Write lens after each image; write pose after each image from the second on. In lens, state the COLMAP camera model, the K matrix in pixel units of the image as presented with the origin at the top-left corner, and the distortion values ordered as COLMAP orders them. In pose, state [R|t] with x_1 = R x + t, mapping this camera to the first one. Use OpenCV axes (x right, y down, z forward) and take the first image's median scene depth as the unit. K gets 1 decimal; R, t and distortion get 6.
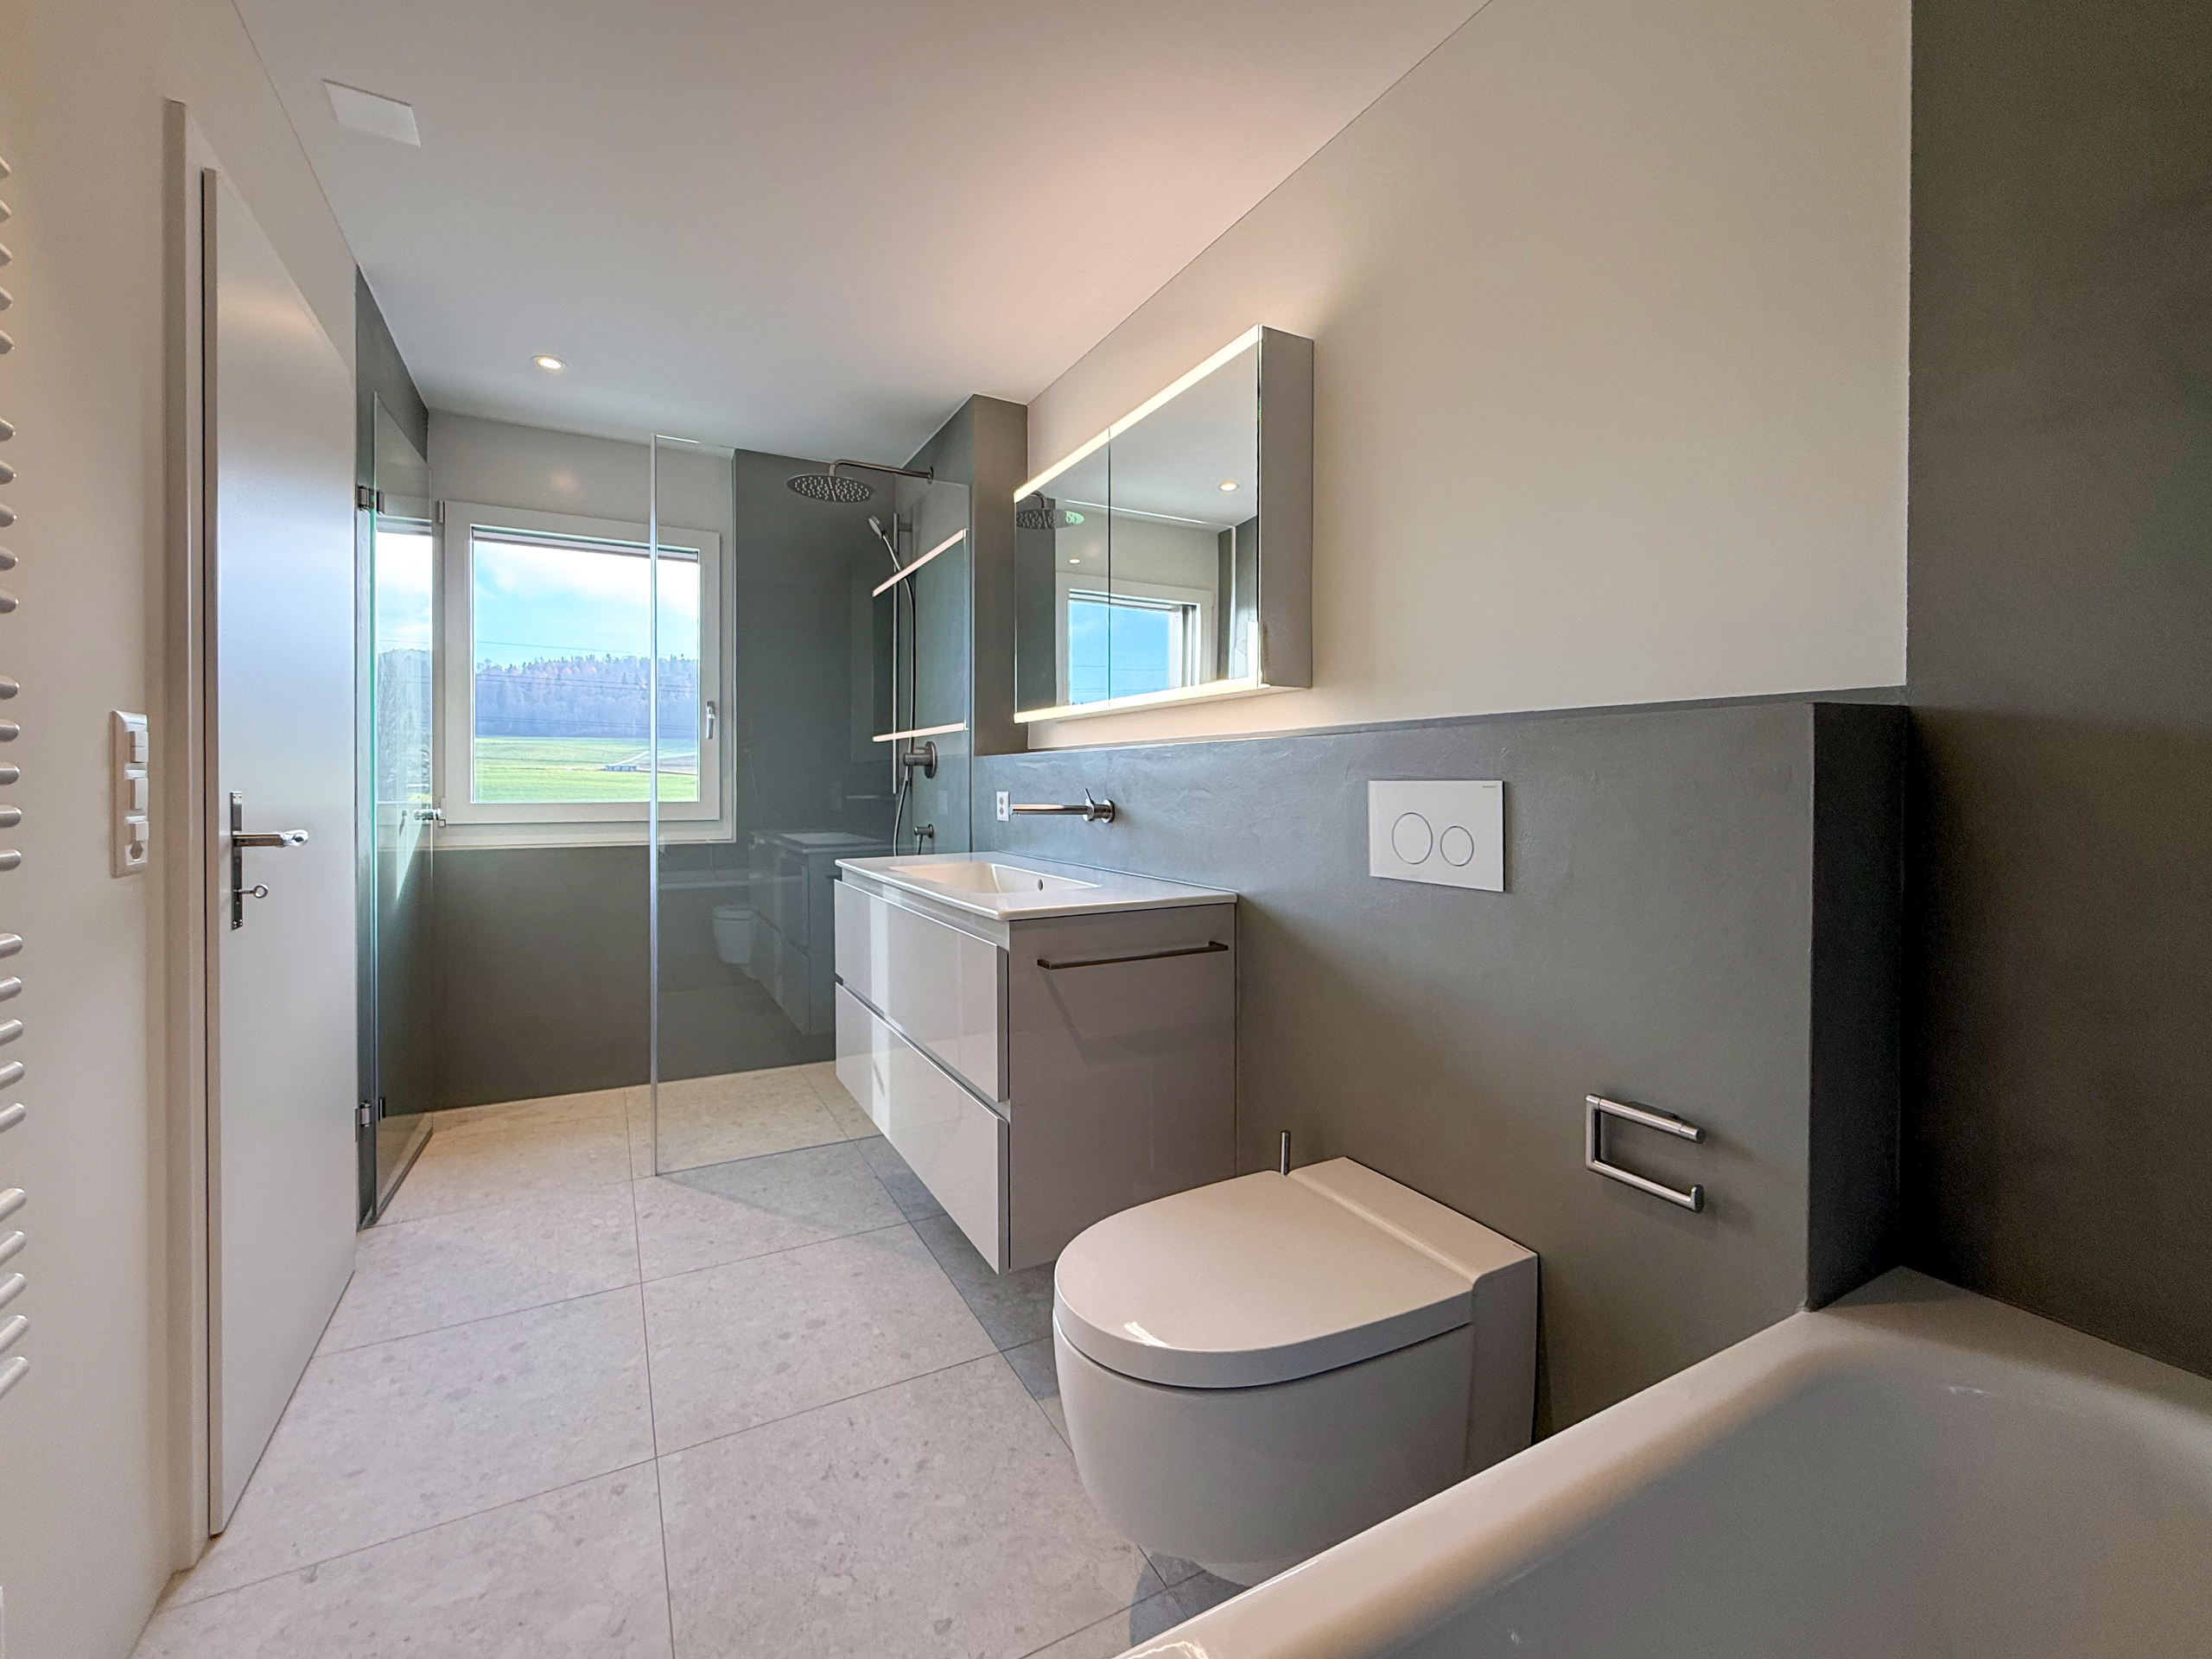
lens RADIAL K [[919.1, 0, 1125.1], [0, 919.1, 786.5], [0, 0, 1]] dist [-0.002658, -0.000187]
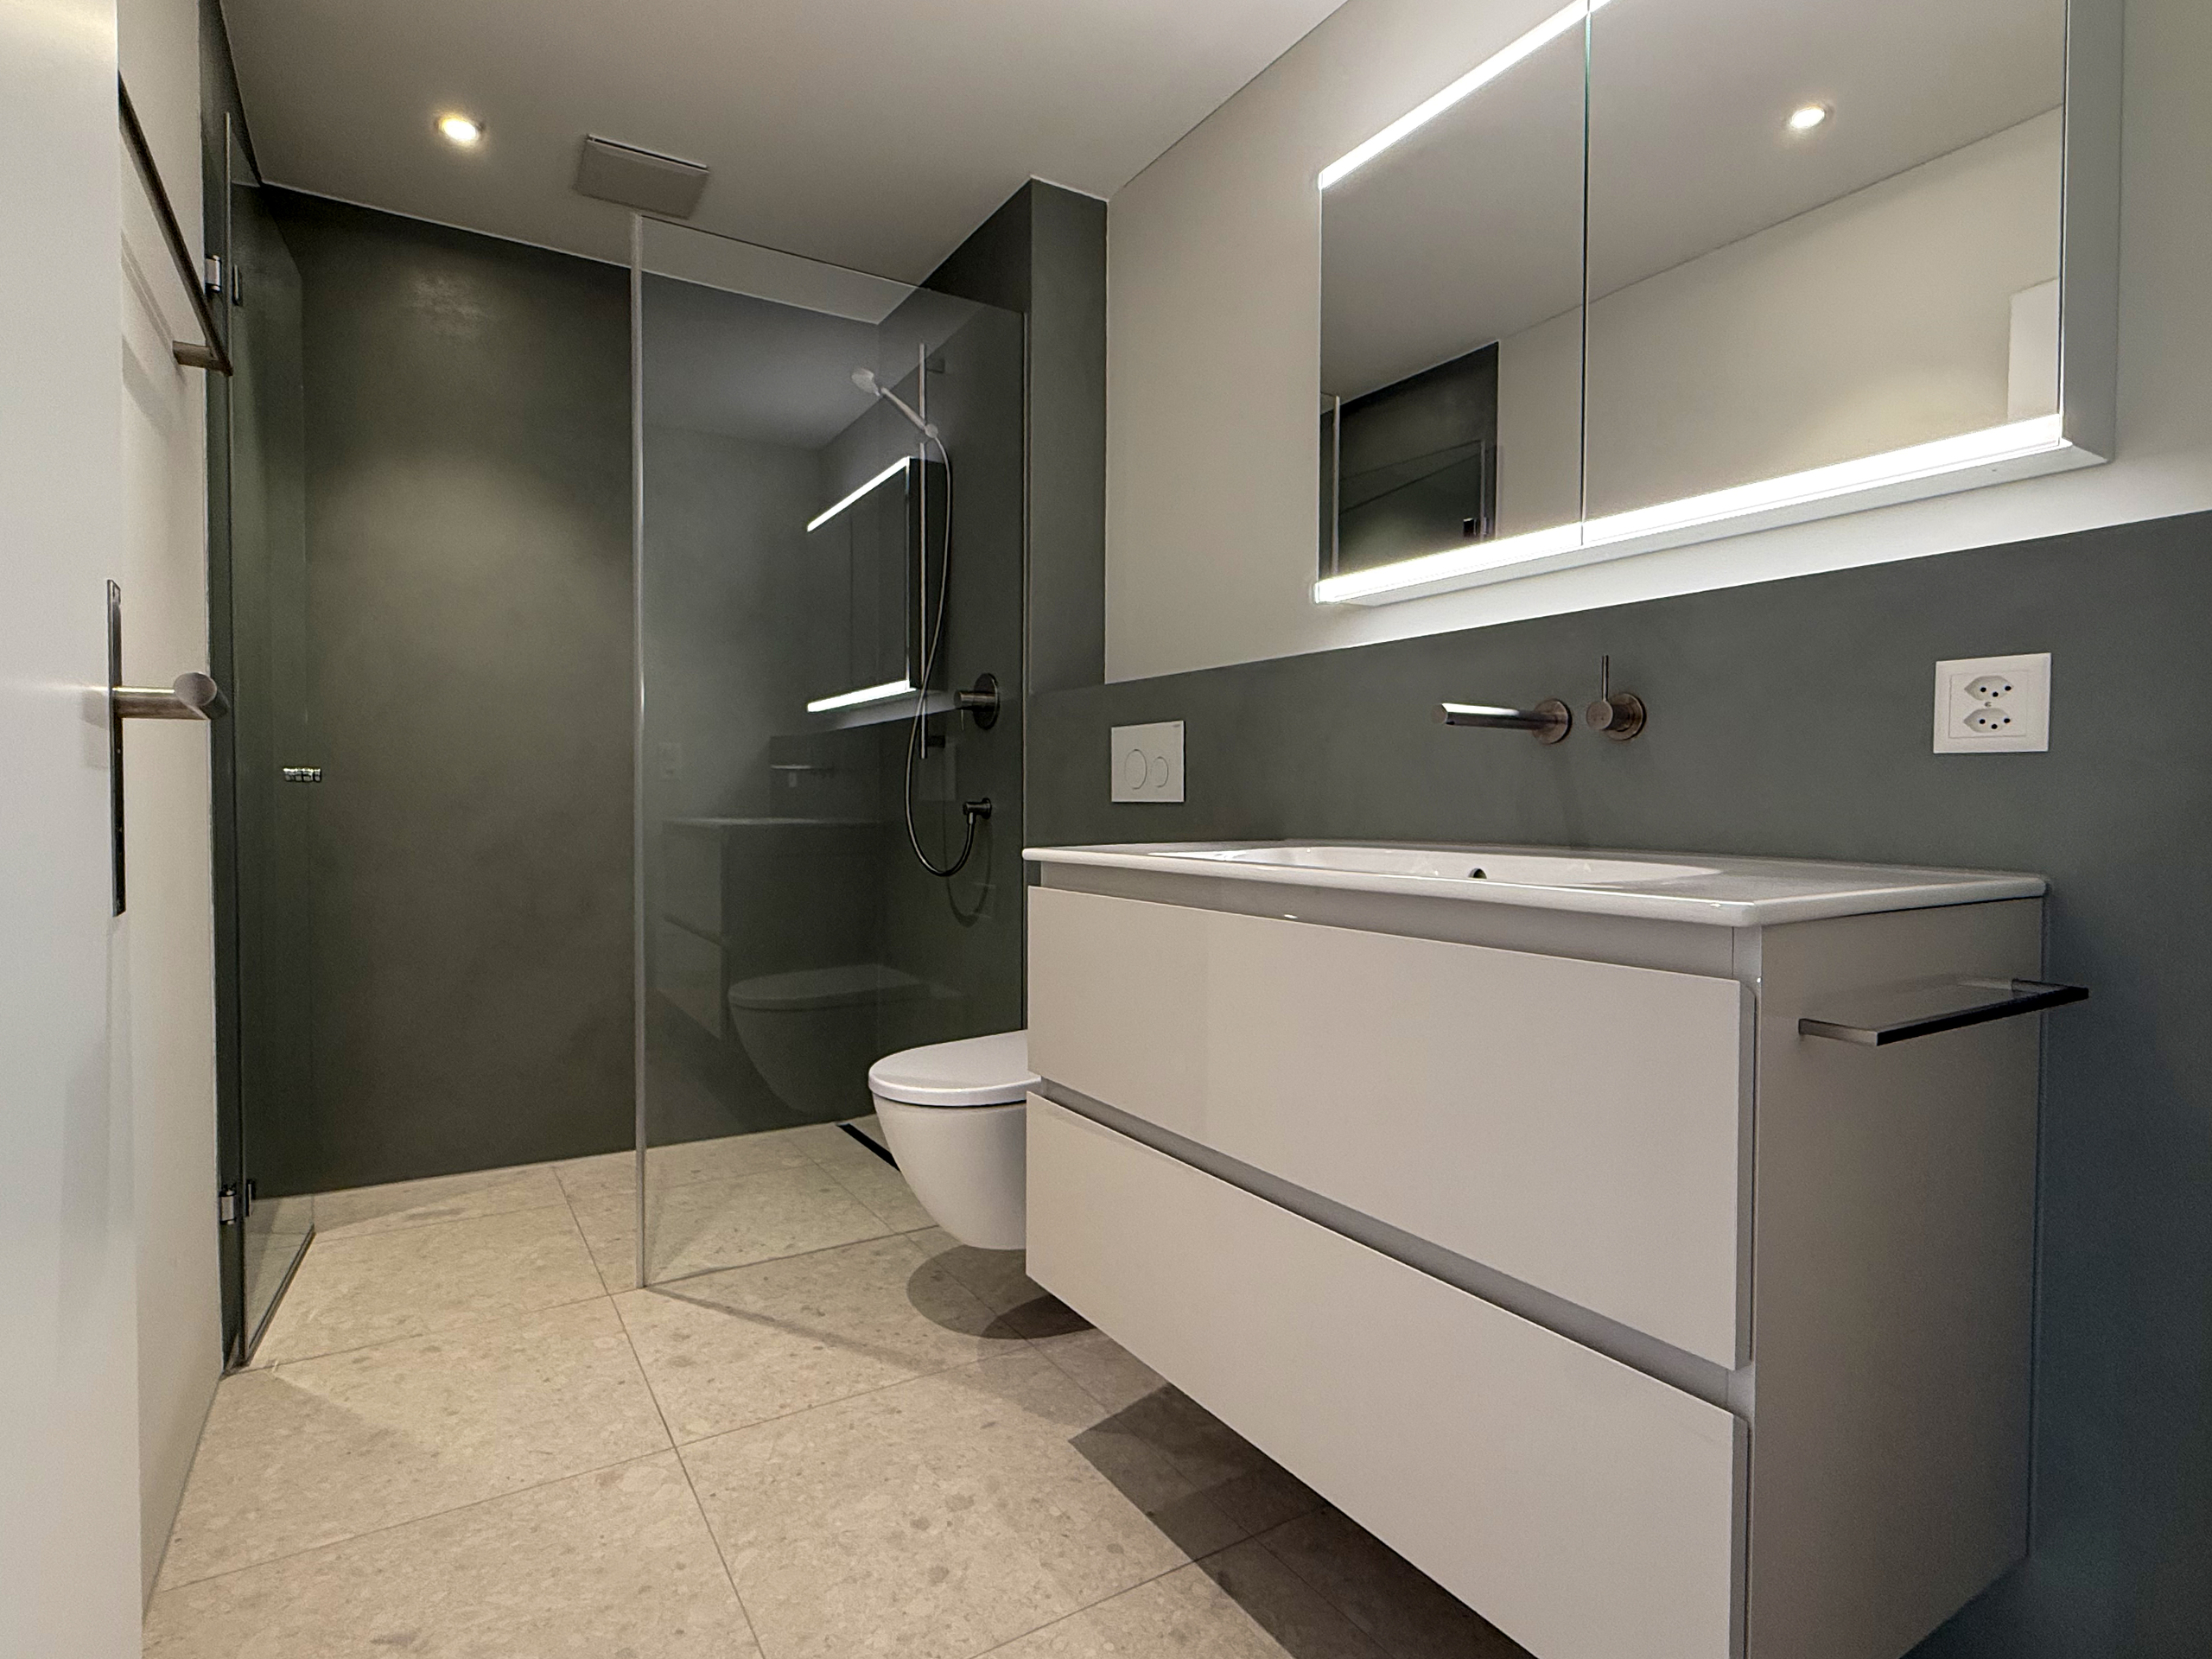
lens RADIAL K [[1127.5, 0, 1099.2], [0, 1127.5, 829.8], [0, 0, 1]] dist [-0.004250, -0.001441]
pose [[0.999300, -0.005349, 0.037035, -0.218762], [0.004536, 0.999748, 0.022000, 0.067210], [-0.037143, -0.021816, 0.999072, 0.160212]]
